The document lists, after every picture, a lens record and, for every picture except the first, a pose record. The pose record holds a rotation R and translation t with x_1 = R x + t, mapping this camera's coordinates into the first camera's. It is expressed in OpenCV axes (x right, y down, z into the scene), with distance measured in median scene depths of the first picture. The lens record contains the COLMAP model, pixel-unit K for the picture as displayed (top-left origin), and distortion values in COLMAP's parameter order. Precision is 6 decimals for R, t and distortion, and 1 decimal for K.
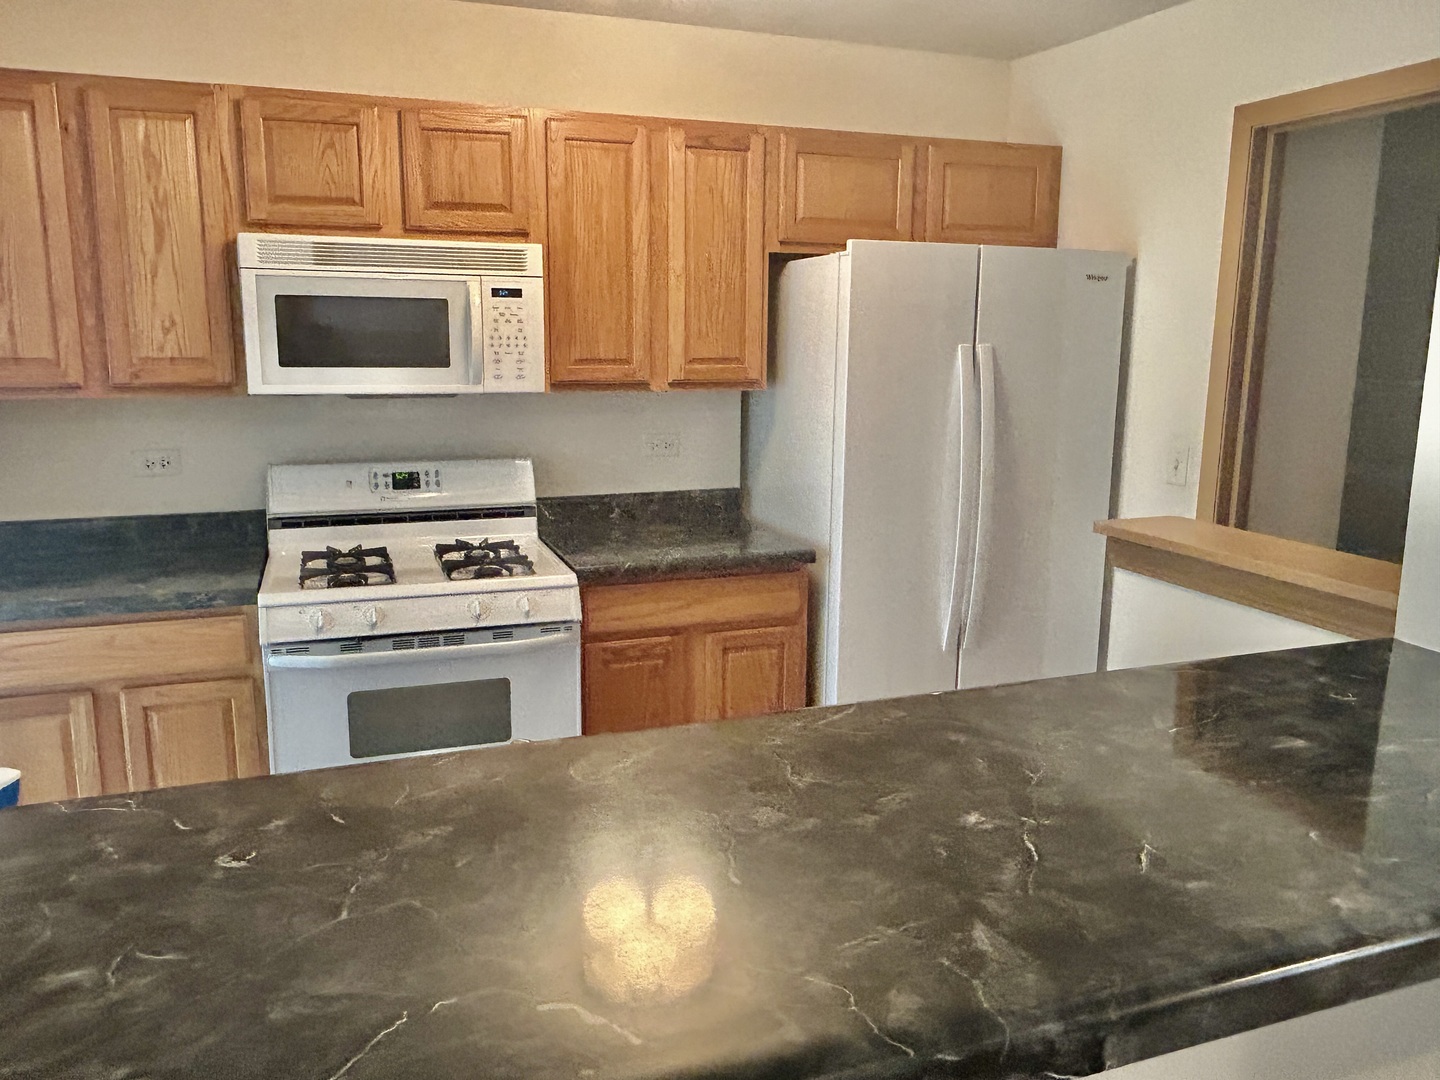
lens RADIAL K [[1079.4, 0, 714.3], [0, 1079.4, 529.0], [0, 0, 1]] dist [0.022624, -0.022569]
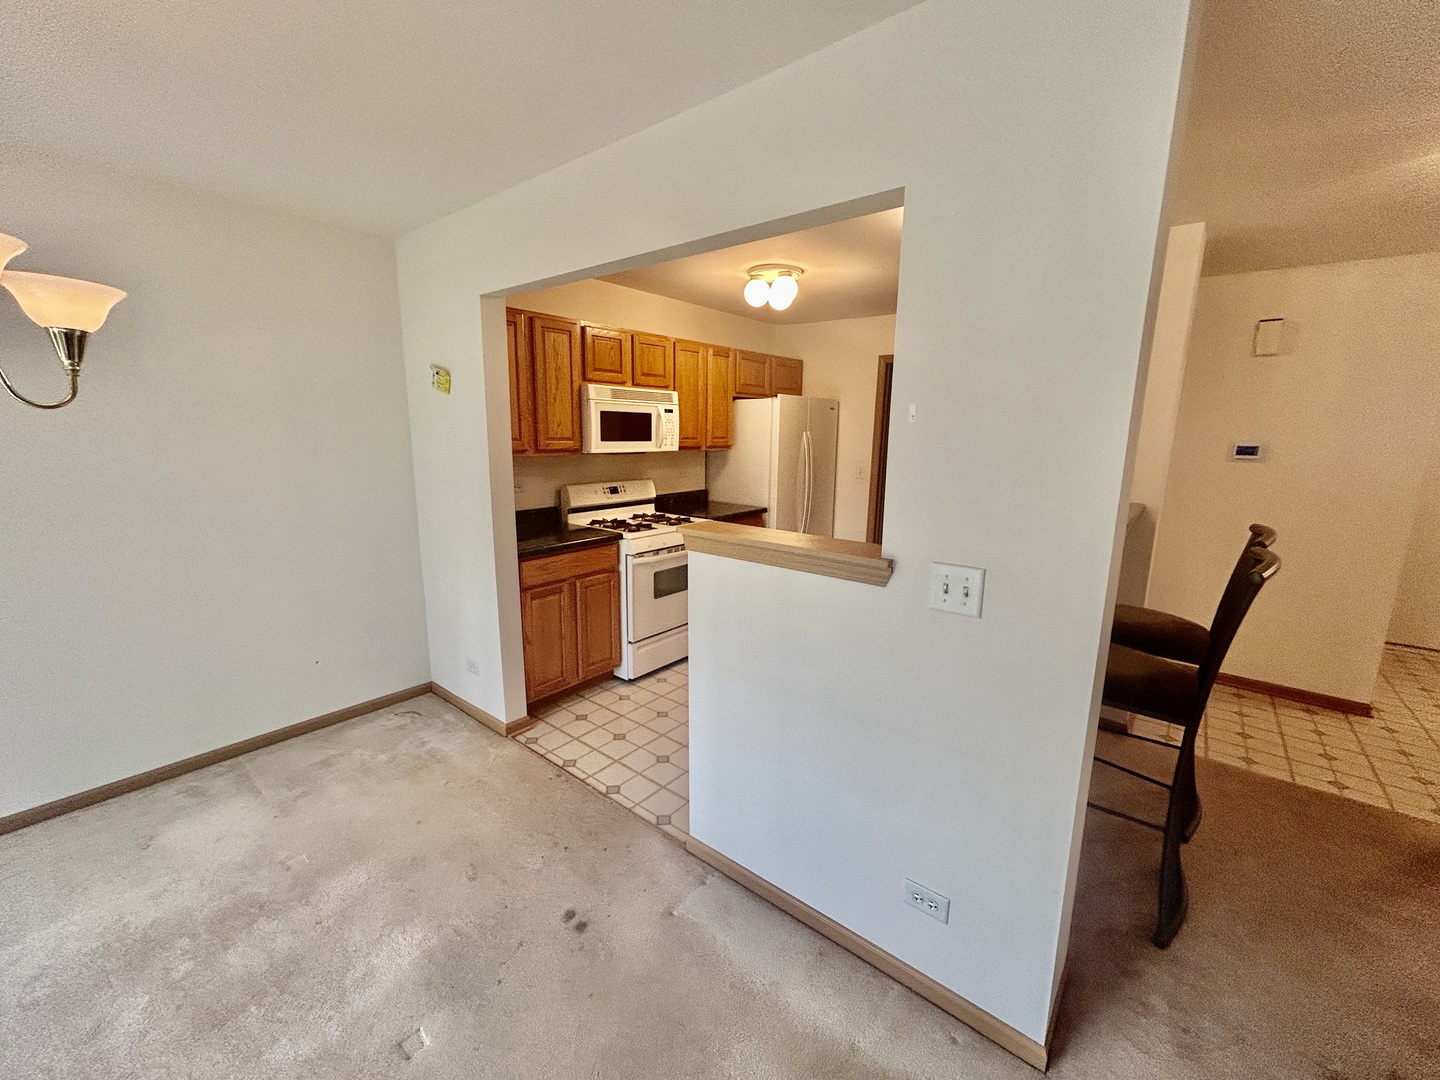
lens RADIAL K [[582.0, 0, 722.6], [0, 582.0, 548.0], [0, 0, 1]] dist [0.003122, -0.000131]
pose [[0.853287, -0.097930, 0.512164, -0.766788], [0.079403, 0.995154, 0.057991, 0.026127], [-0.515361, -0.008816, 0.856928, -0.204760]]
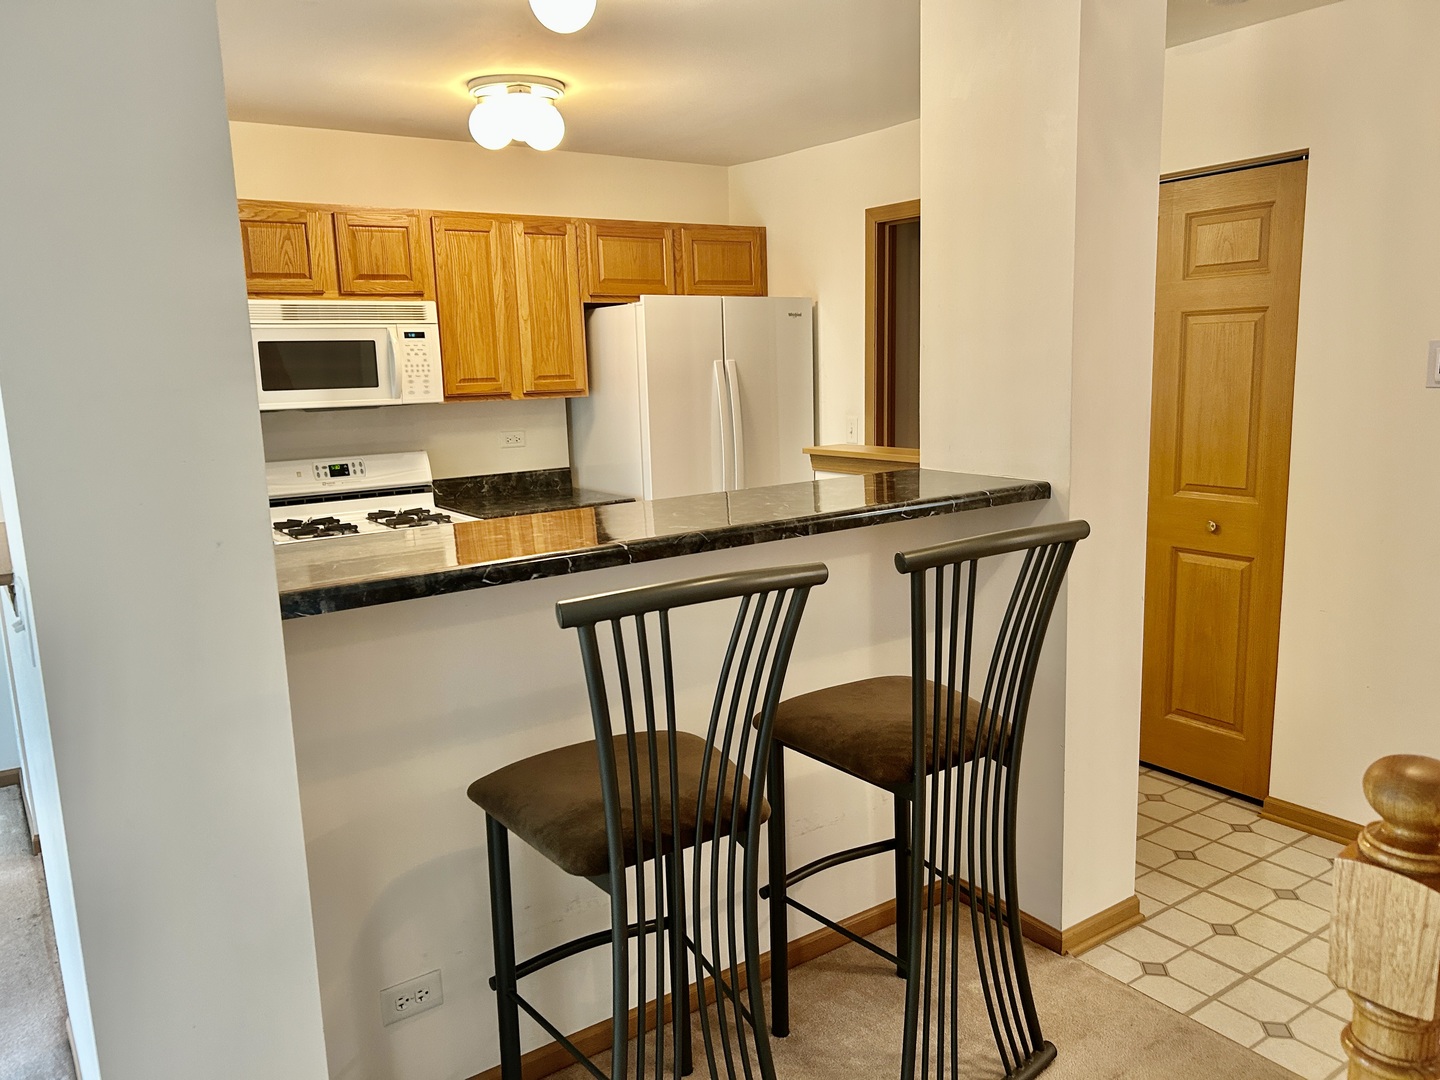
lens RADIAL K [[1079.4, 0, 728.9], [0, 1079.4, 552.1], [0, 0, 1]] dist [0.022624, -0.022569]
pose [[0.963644, -0.079780, 0.255002, -0.170627], [0.080861, 0.996706, 0.006259, 0.095955], [-0.254661, 0.014588, 0.966920, -0.502089]]
